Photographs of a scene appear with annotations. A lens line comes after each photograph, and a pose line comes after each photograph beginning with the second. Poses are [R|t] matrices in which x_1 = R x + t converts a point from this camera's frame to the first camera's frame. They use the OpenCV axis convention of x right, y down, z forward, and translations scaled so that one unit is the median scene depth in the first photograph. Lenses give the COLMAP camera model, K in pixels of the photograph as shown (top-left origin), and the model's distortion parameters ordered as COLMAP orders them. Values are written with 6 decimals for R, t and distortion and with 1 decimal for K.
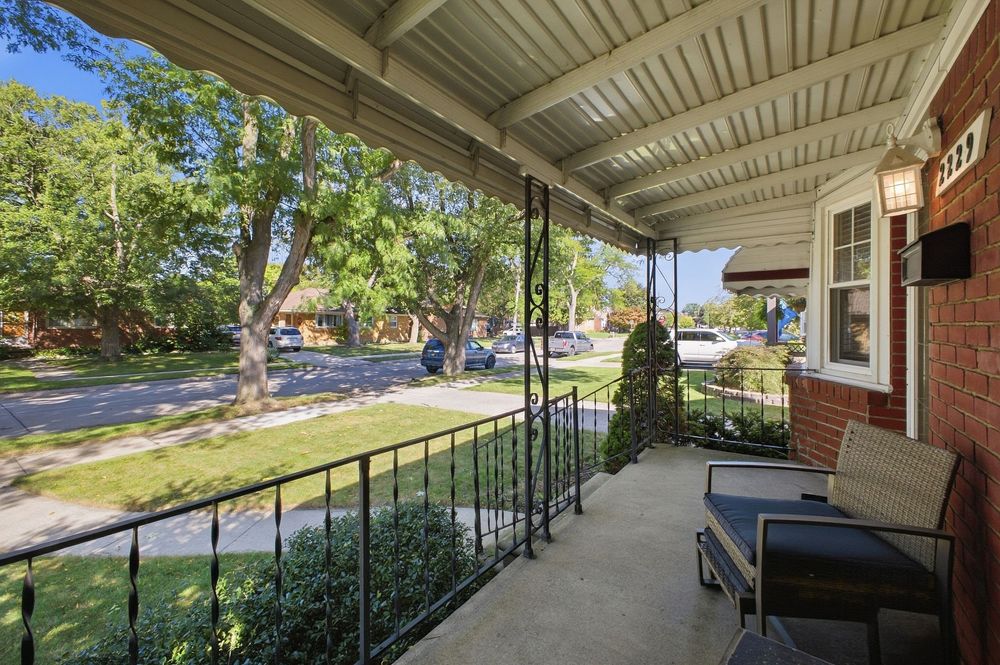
lens RADIAL K [[418.6, 0, 506.6], [0, 418.6, 328.9], [0, 0, 1]] dist [0.010506, -0.000014]
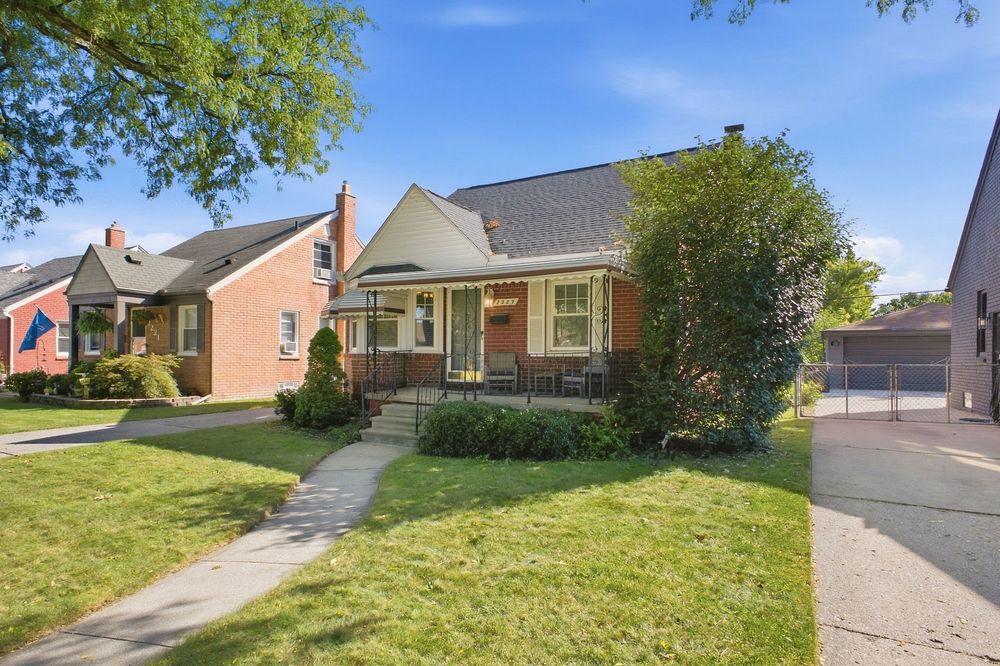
lens RADIAL K [[540.4, 0, 483.8], [0, 540.4, 348.1], [0, 0, 1]] dist [0.016878, 0.000029]
pose [[-0.081601, 0.006428, 0.996644, -2.148989], [0.001397, 0.999979, -0.006335, 0.090598], [-0.996664, 0.000875, -0.081608, 0.695770]]
